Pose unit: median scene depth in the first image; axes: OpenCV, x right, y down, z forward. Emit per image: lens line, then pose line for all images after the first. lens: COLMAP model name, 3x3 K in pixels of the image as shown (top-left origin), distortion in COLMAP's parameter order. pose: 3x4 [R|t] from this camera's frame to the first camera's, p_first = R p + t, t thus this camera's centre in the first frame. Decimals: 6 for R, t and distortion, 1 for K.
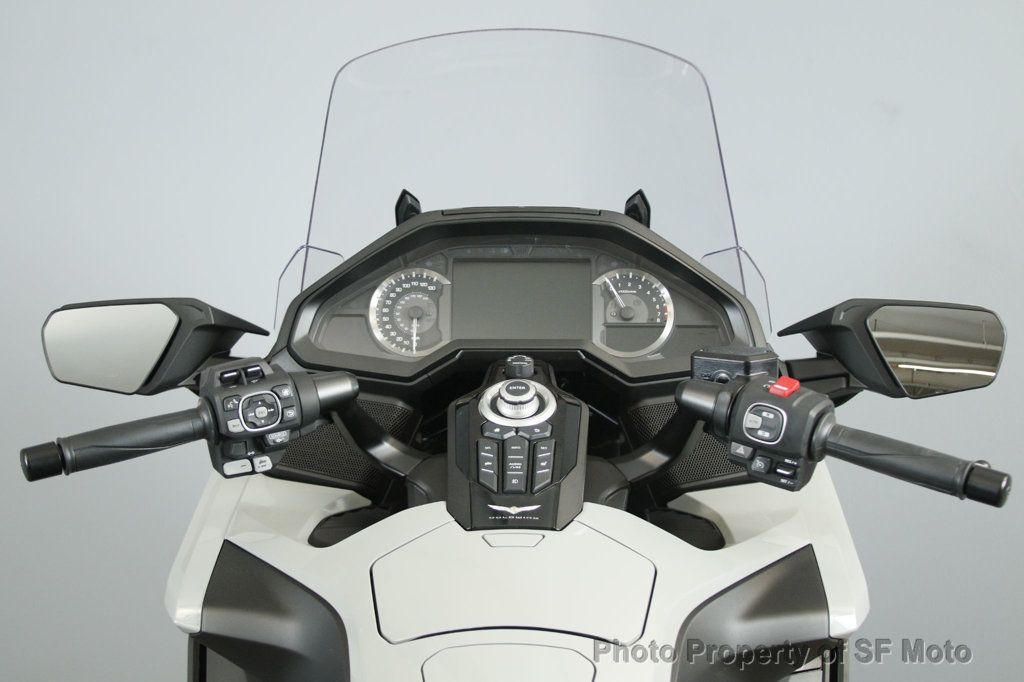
lens RADIAL K [[1649.4, 0, 510.6], [0, 1649.4, 343.6], [0, 0, 1]] dist [0.205569, 0.000000]
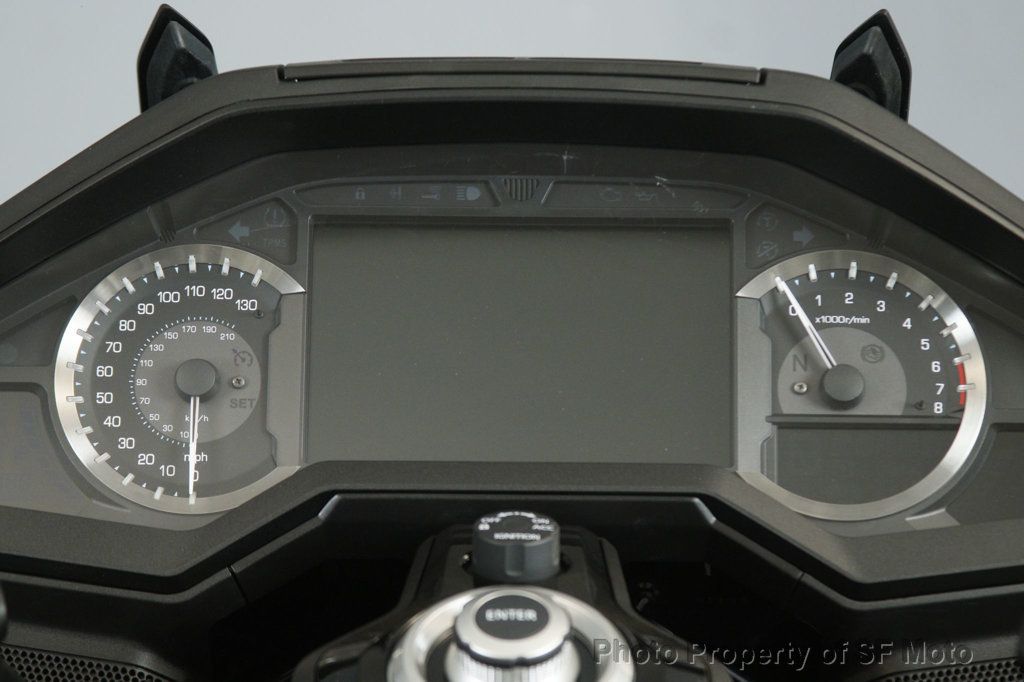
lens RADIAL K [[4521.6, 0, 511.1], [0, 4521.6, 341.1], [0, 0, 1]] dist [0.515306, 0.000000]
pose [[0.999932, 0.007423, 0.009049, -0.003422], [-0.007148, 0.999520, -0.030132, 0.000347], [-0.009268, 0.030065, 0.999505, 0.101626]]
